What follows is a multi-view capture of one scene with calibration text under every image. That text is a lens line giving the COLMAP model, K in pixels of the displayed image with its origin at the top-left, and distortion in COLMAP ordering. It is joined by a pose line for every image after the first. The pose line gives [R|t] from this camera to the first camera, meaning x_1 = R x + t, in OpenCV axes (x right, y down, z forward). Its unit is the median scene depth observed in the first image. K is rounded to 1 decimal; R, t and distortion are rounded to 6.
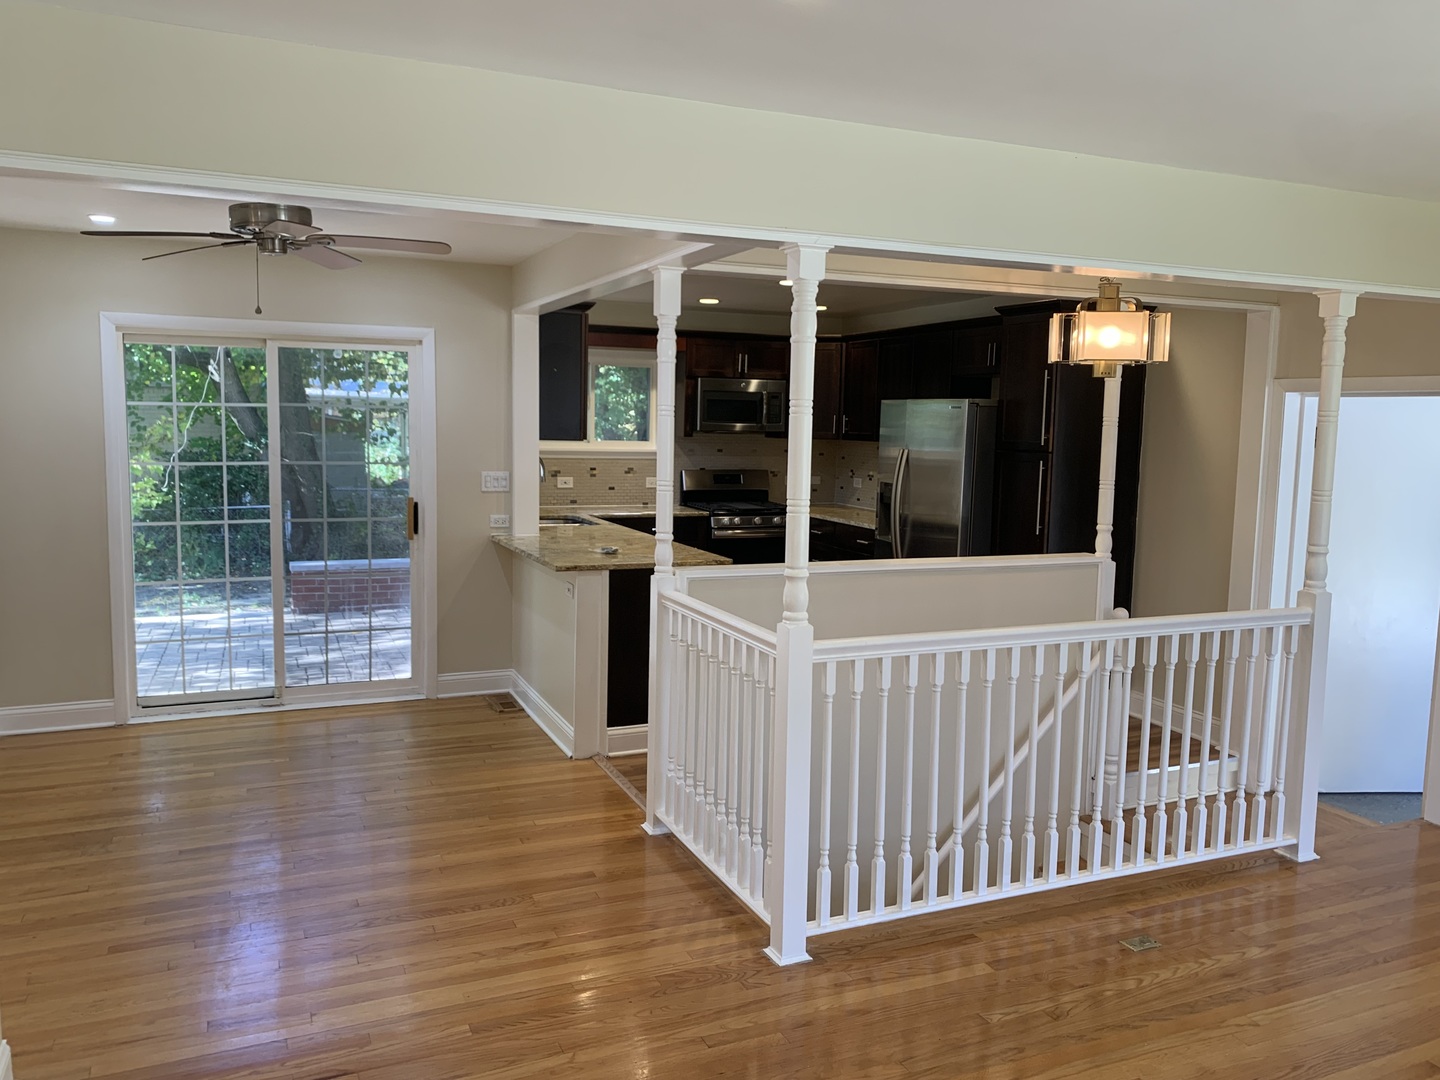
lens RADIAL K [[1080.5, 0, 719.1], [0, 1080.5, 521.8], [0, 0, 1]] dist [0.002275, -0.001969]
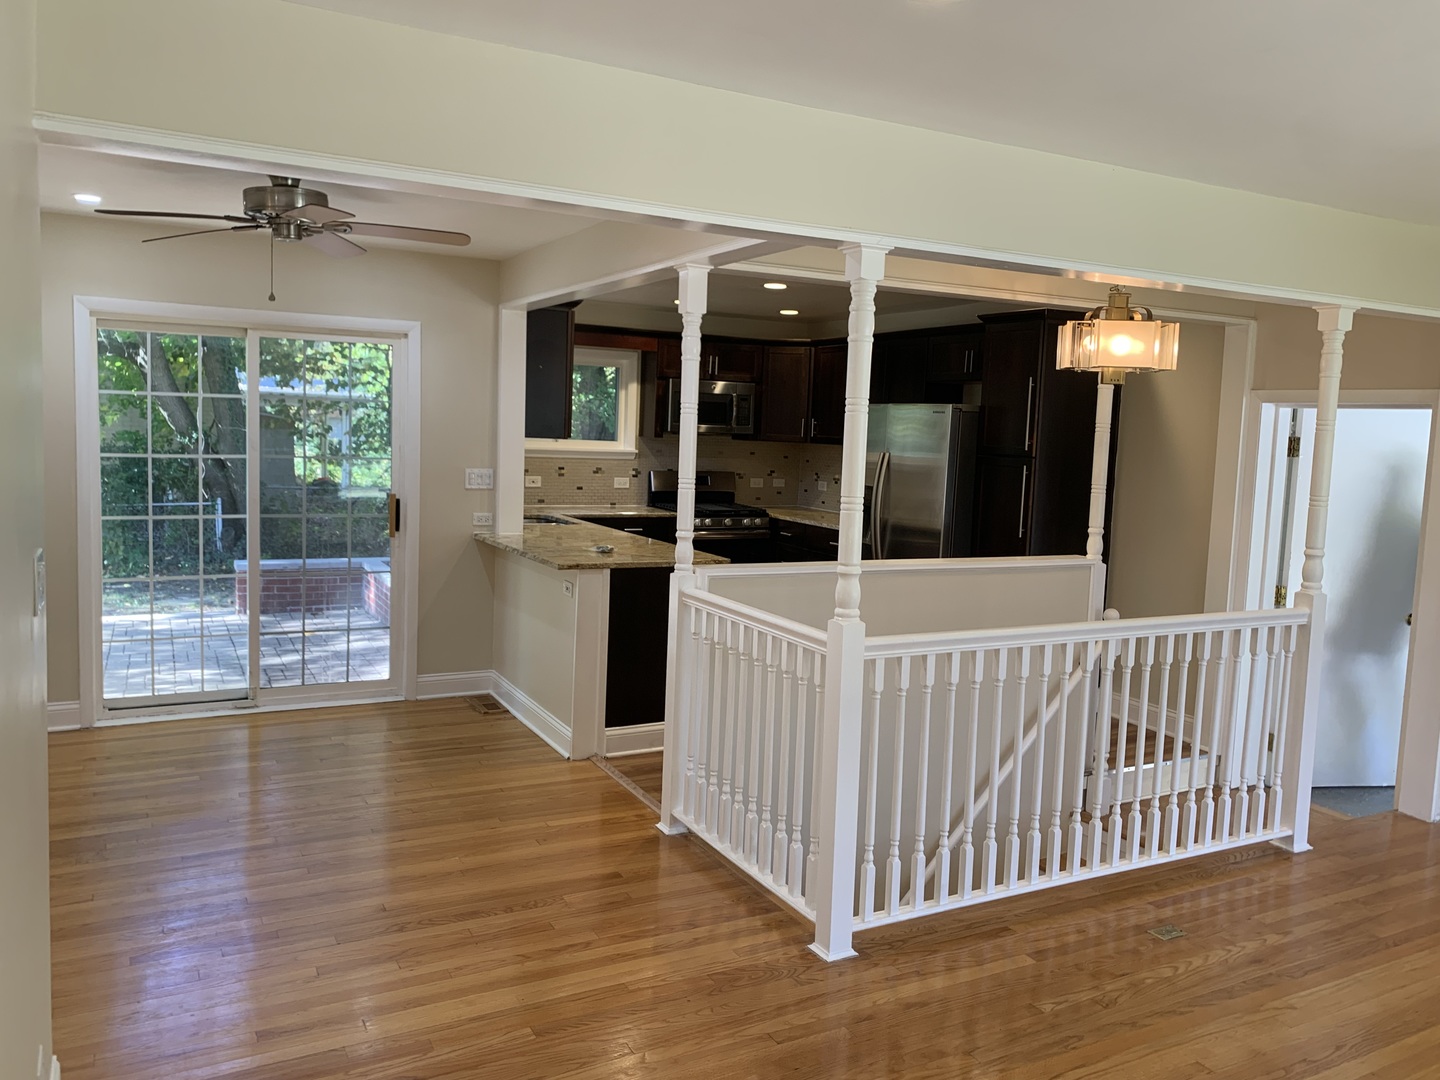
lens RADIAL K [[1081.4, 0, 721.3], [0, 1081.4, 515.7], [0, 0, 1]] dist [0.001747, -0.001934]
pose [[0.996786, 0.010807, 0.079372, -0.083232], [-0.010027, 0.999897, -0.010223, 0.005303], [-0.079474, 0.009395, 0.996793, 0.001984]]
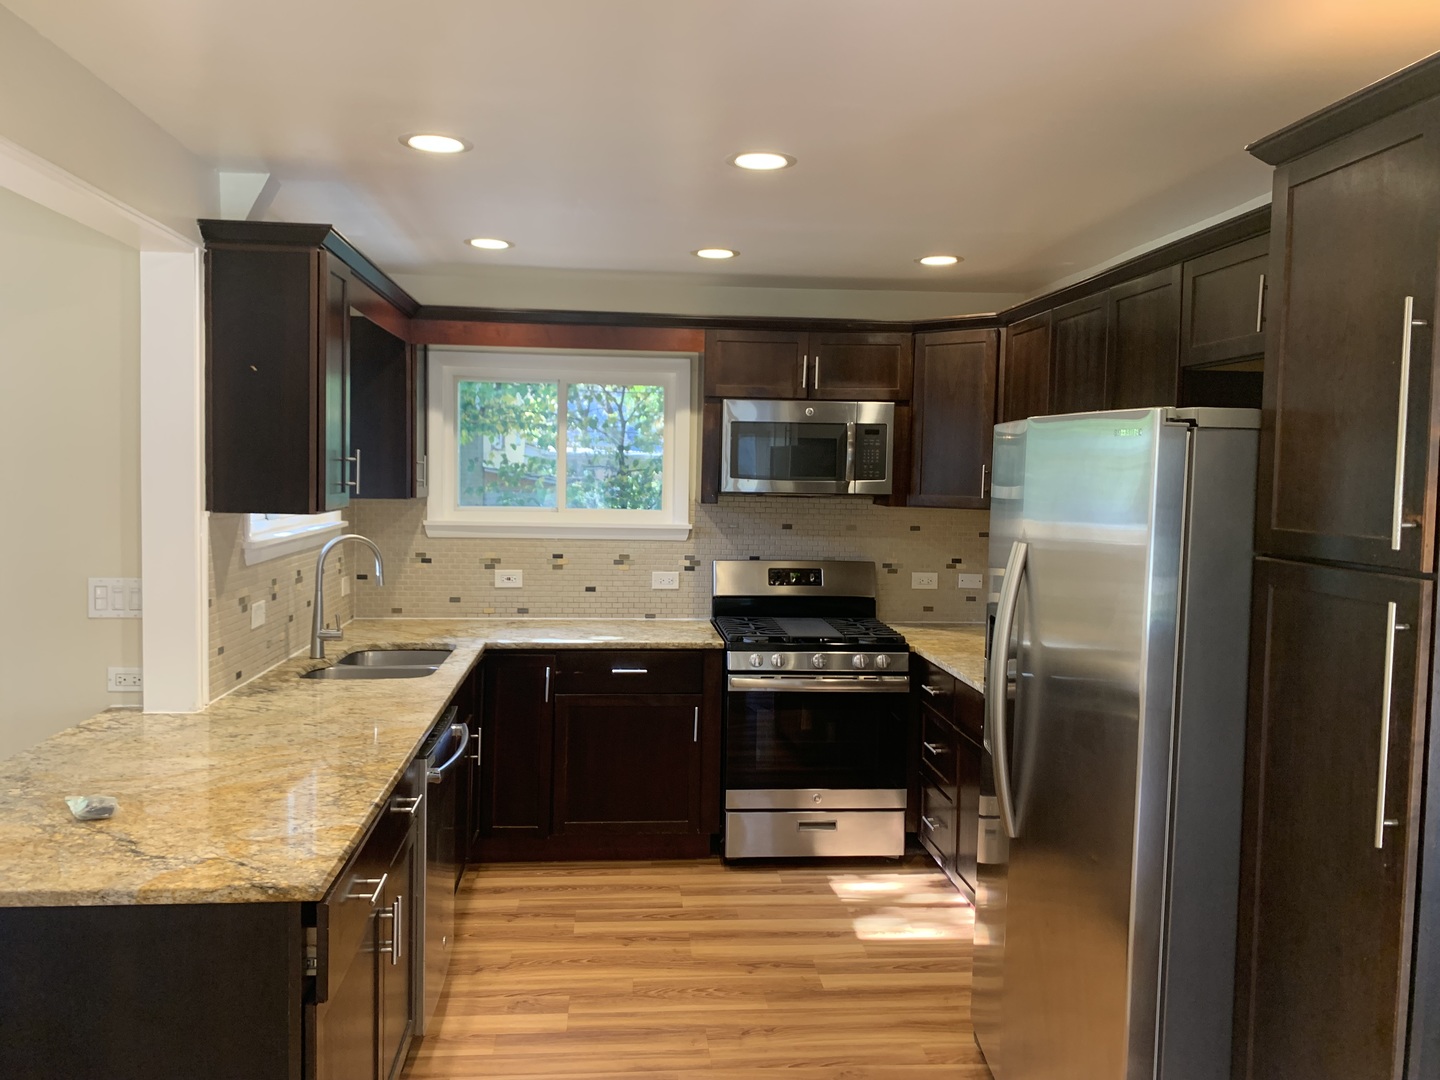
lens RADIAL K [[1080.5, 0, 719.1], [0, 1080.5, 521.8], [0, 0, 1]] dist [0.002275, -0.001969]
pose [[0.950997, 0.011619, -0.308982, 0.257231], [-0.028077, 0.998410, -0.048874, -0.070713], [0.307923, 0.055155, 0.949811, 0.794318]]
